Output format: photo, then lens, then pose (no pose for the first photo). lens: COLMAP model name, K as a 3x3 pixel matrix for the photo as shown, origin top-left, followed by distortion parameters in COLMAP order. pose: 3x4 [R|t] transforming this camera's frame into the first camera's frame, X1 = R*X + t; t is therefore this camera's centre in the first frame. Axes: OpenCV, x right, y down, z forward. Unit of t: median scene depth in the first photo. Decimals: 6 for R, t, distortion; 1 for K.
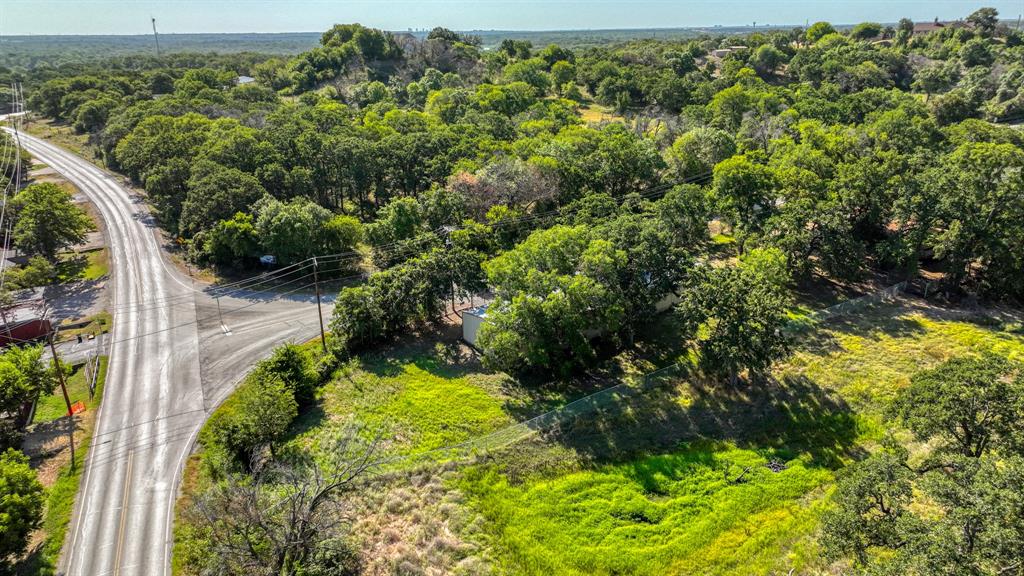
lens RADIAL K [[745.9, 0, 512.0], [0, 745.9, 288.0], [0, 0, 1]] dist [0.018722, -0.000629]
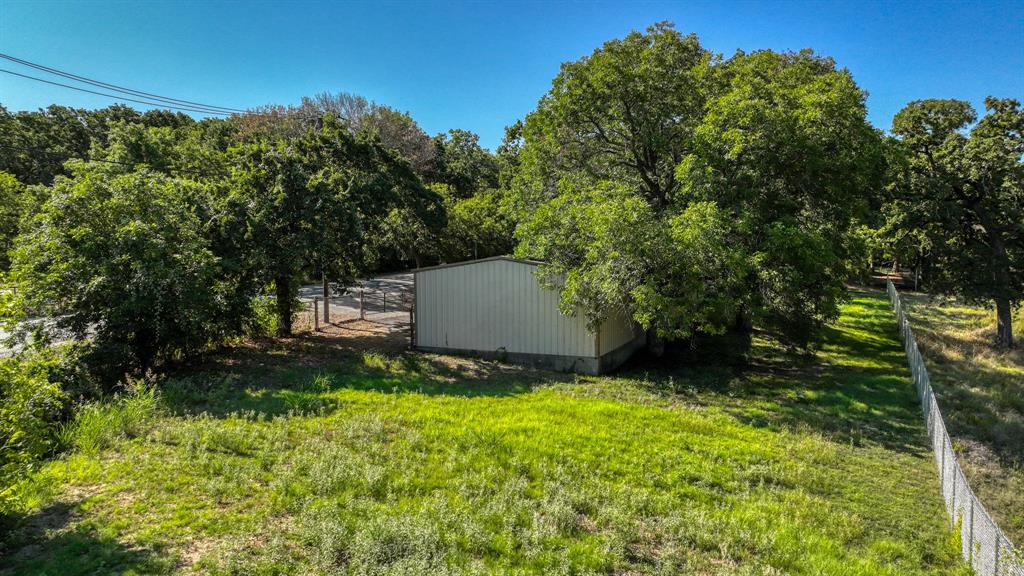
lens RADIAL K [[729.5, 0, 531.8], [0, 729.5, 290.7], [0, 0, 1]] dist [0.017912, 0.001457]
pose [[0.853222, -0.024149, 0.520989, -0.210782], [0.159733, 0.963024, -0.216956, 0.131676], [-0.496486, 0.268331, 0.825530, 0.644446]]
